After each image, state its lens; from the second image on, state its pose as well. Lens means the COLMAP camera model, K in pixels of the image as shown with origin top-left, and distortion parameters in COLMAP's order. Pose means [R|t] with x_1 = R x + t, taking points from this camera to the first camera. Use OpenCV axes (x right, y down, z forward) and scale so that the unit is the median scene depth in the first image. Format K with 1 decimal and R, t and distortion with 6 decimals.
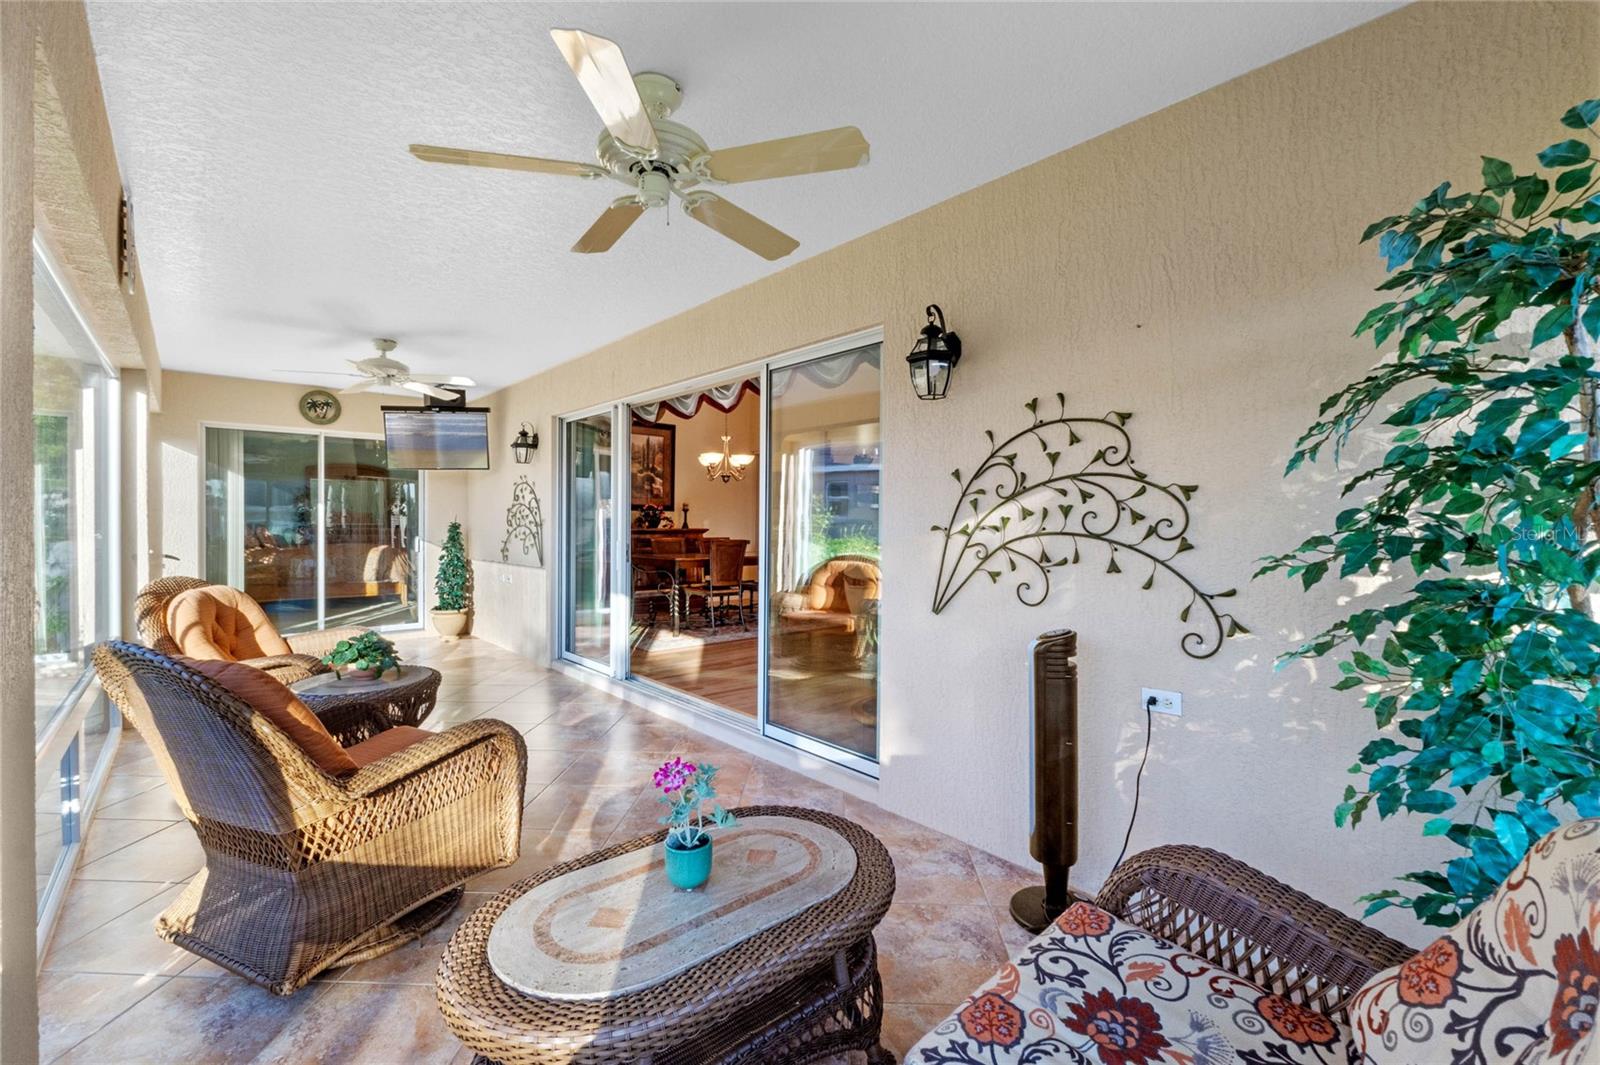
lens RADIAL K [[690.0, 0, 803.3], [0, 690.0, 519.0], [0, 0, 1]] dist [-0.002512, -0.000074]
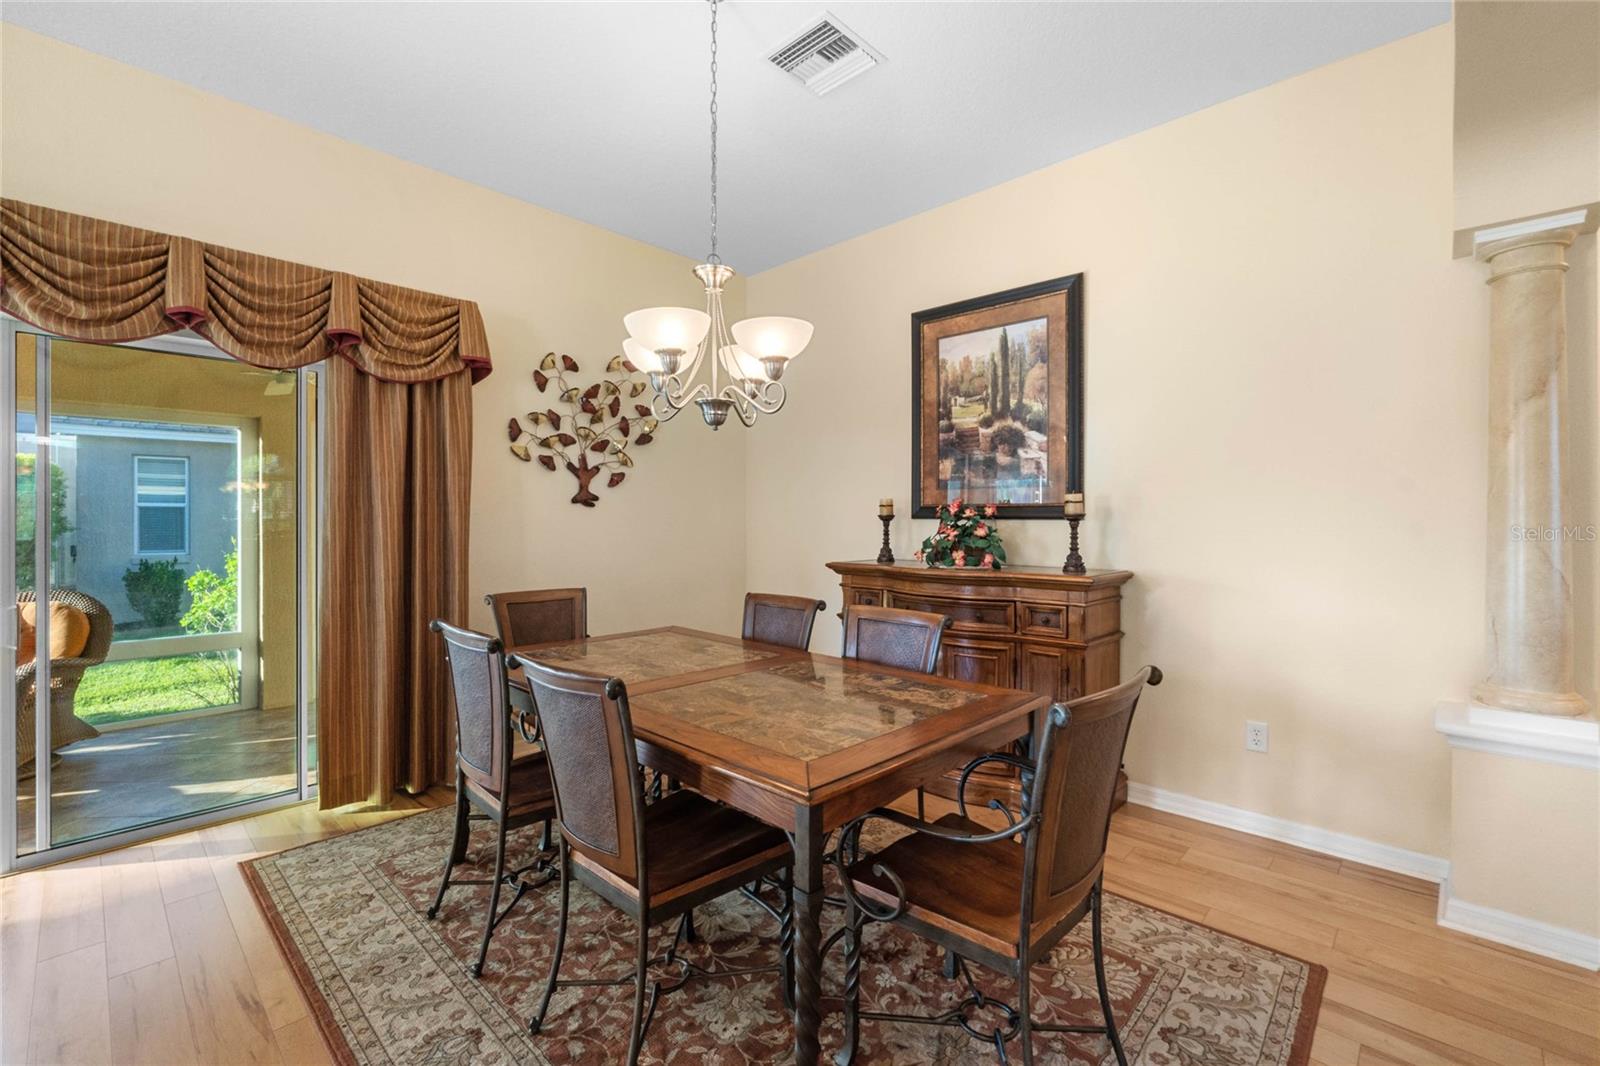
lens RADIAL K [[688.8, 0, 803.9], [0, 688.8, 523.5], [0, 0, 1]] dist [-0.002655, -0.000277]
pose [[0.086658, -0.000118, -0.996238, 0.151393], [-0.005427, 0.999985, -0.000590, -0.008978], [0.996223, 0.005458, 0.086656, 0.849878]]
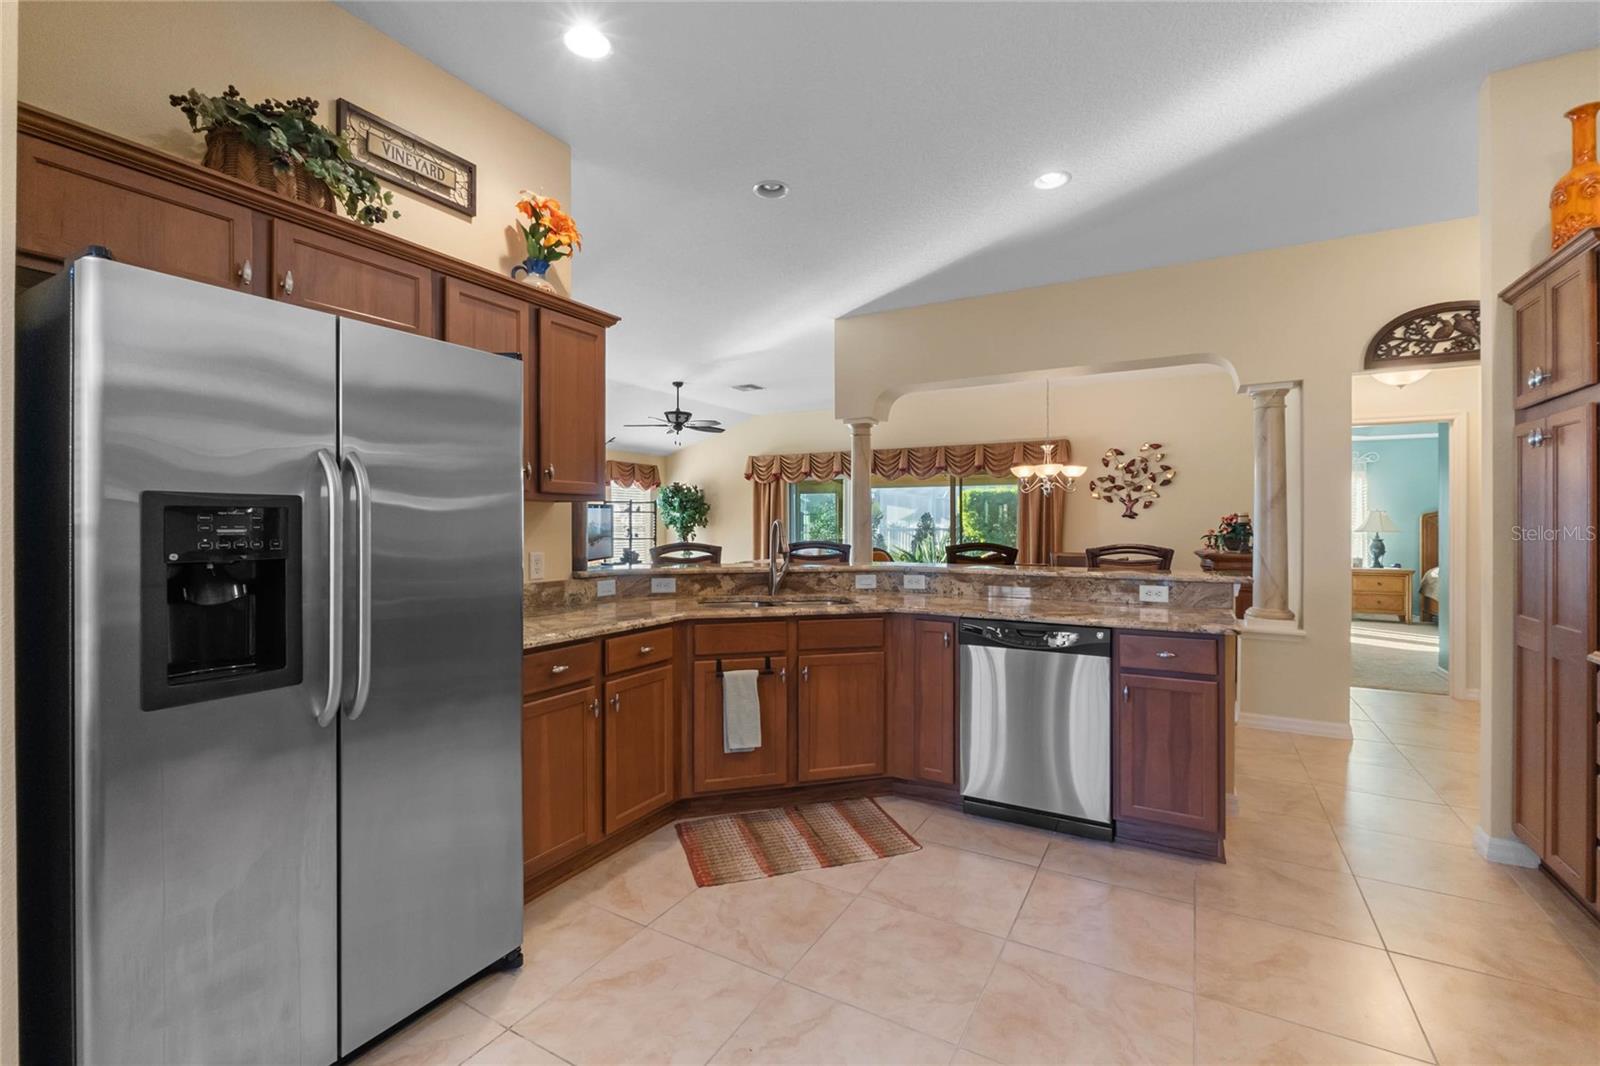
lens RADIAL K [[688.8, 0, 803.9], [0, 688.8, 523.5], [0, 0, 1]] dist [-0.002655, -0.000277]
pose [[-0.946979, -0.006251, -0.321234, 0.405003], [-0.008424, 0.999950, 0.005374, -0.013809], [0.321184, 0.007795, -0.946985, 1.472761]]
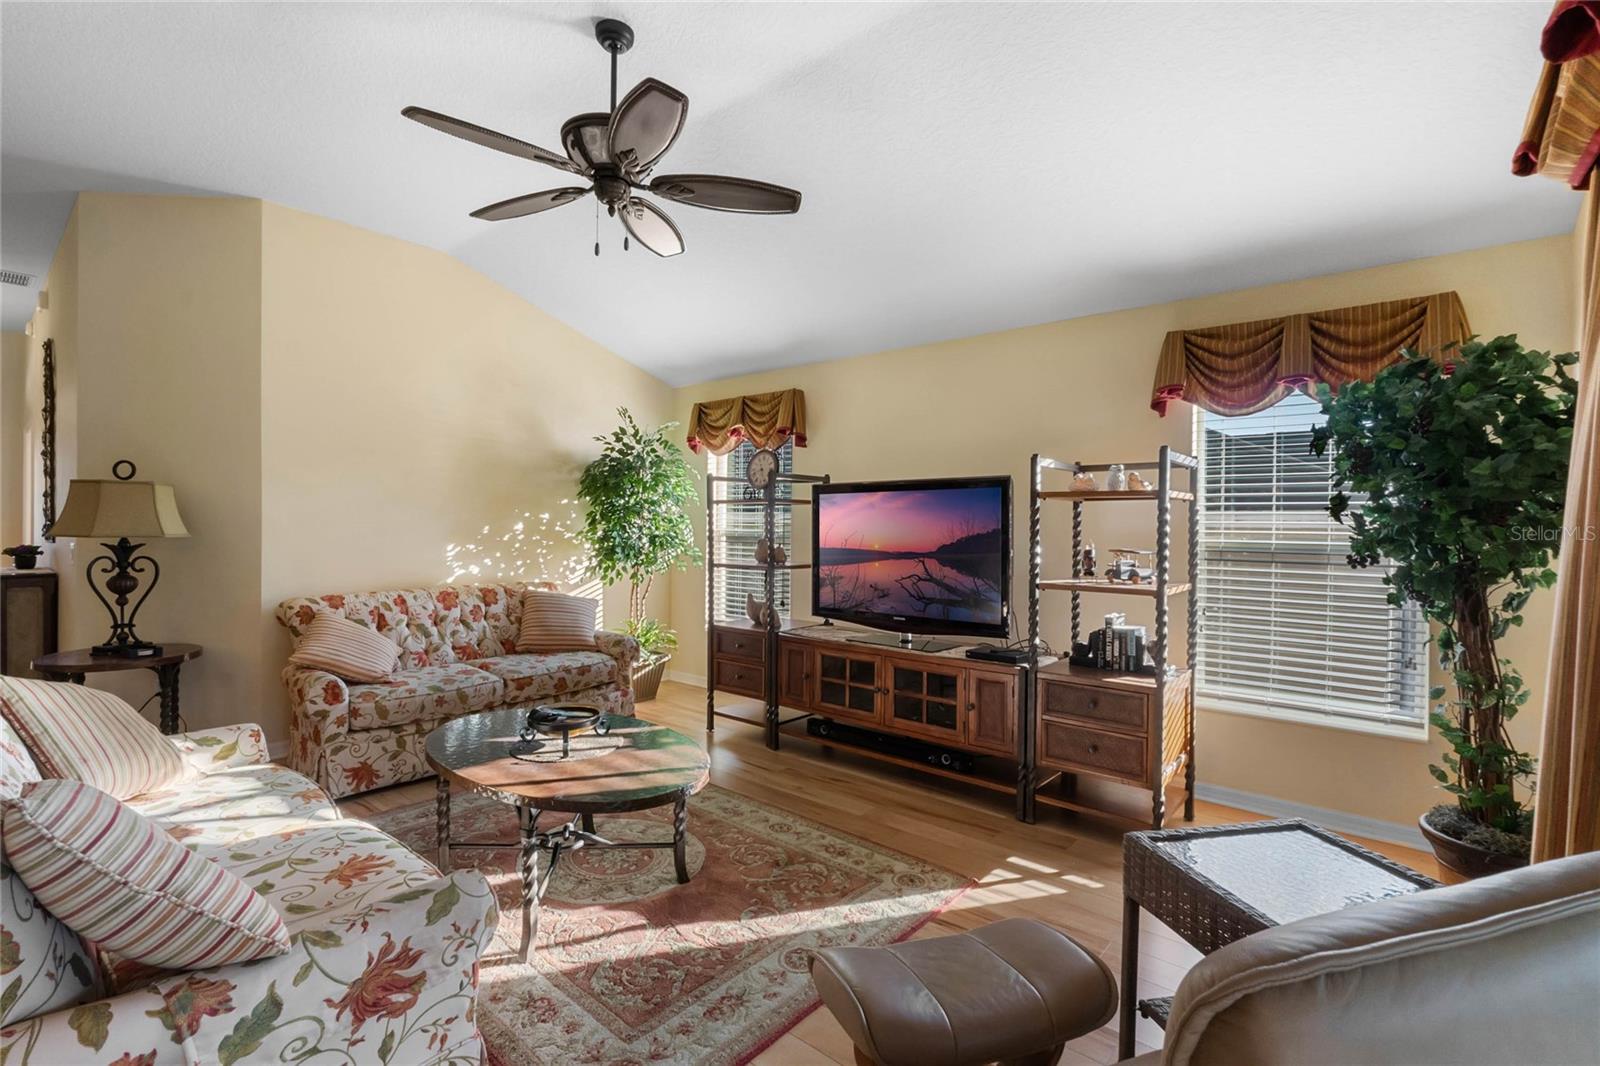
lens RADIAL K [[719.3, 0, 801.8], [0, 719.3, 528.1], [0, 0, 1]] dist [-0.001696, -0.000513]
pose [[-0.135789, -0.012010, 0.990665, -0.013321], [-0.005130, 0.999922, 0.011419, -0.011442], [-0.990724, -0.003532, -0.135840, 0.503250]]
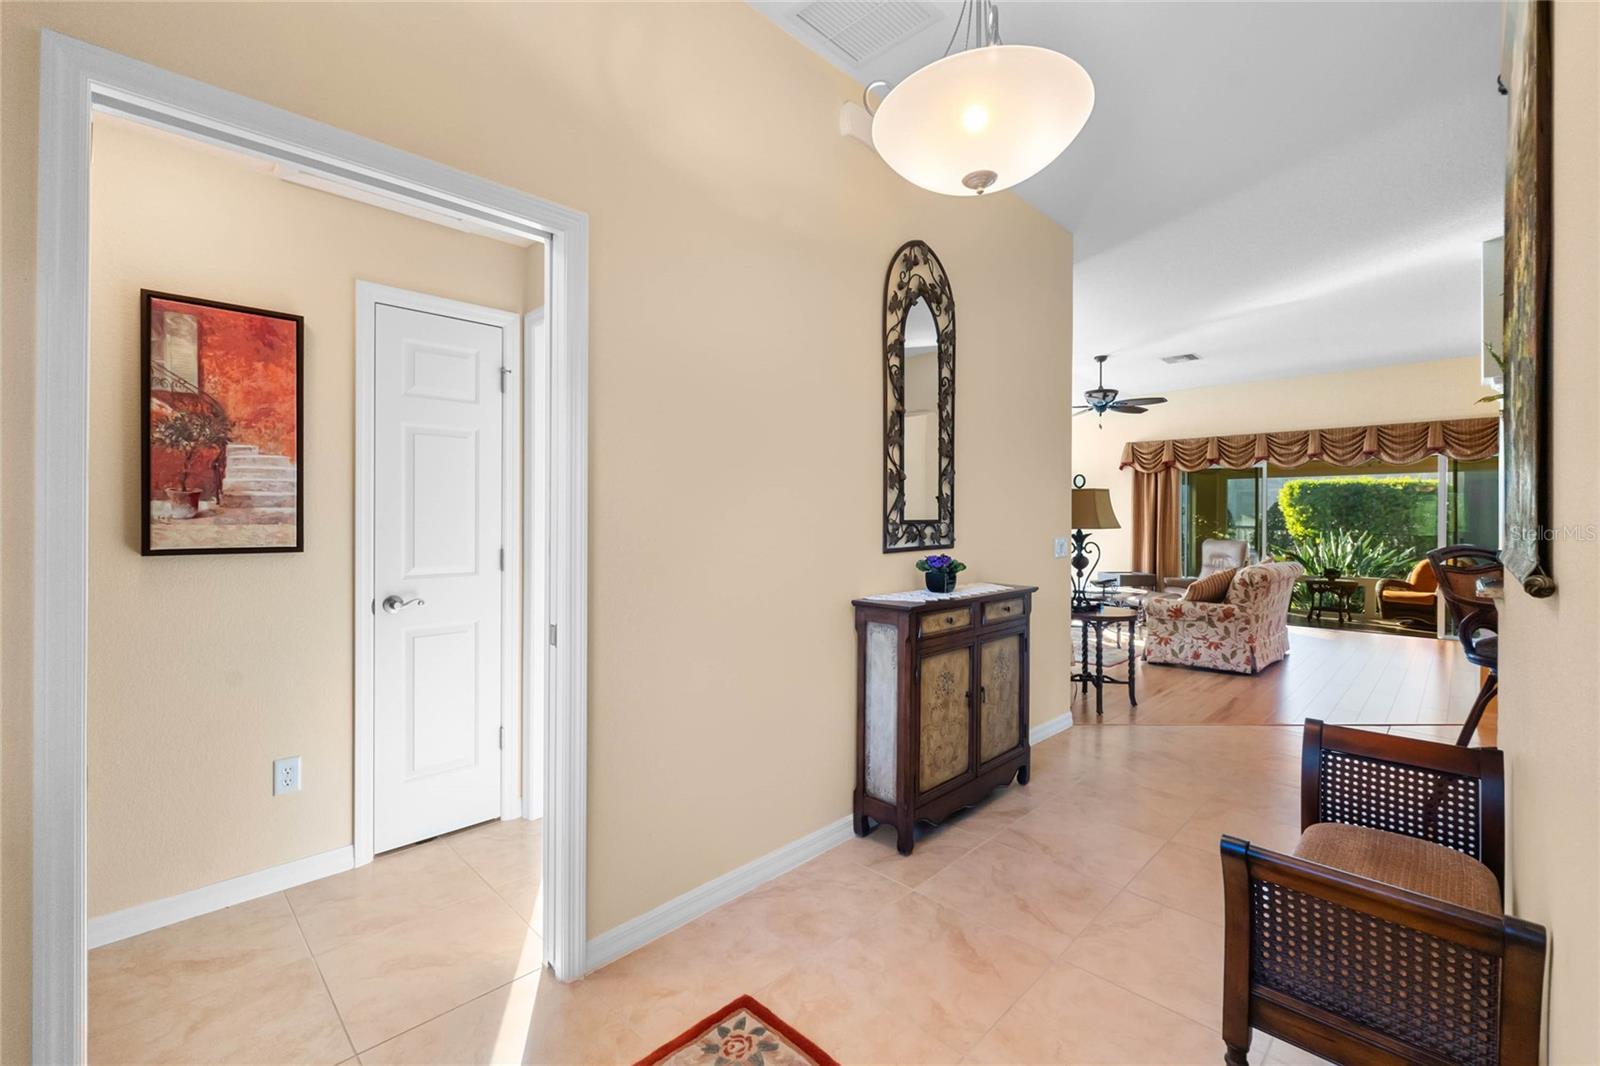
lens RADIAL K [[678.5, 0, 803.5], [0, 678.5, 518.4], [0, 0, 1]] dist [-0.003844, 0.000018]
pose [[-0.997900, -0.009573, -0.064067, 0.664230], [-0.009966, 0.999933, 0.005817, -0.009168], [0.064007, 0.006444, -0.997929, 1.308041]]
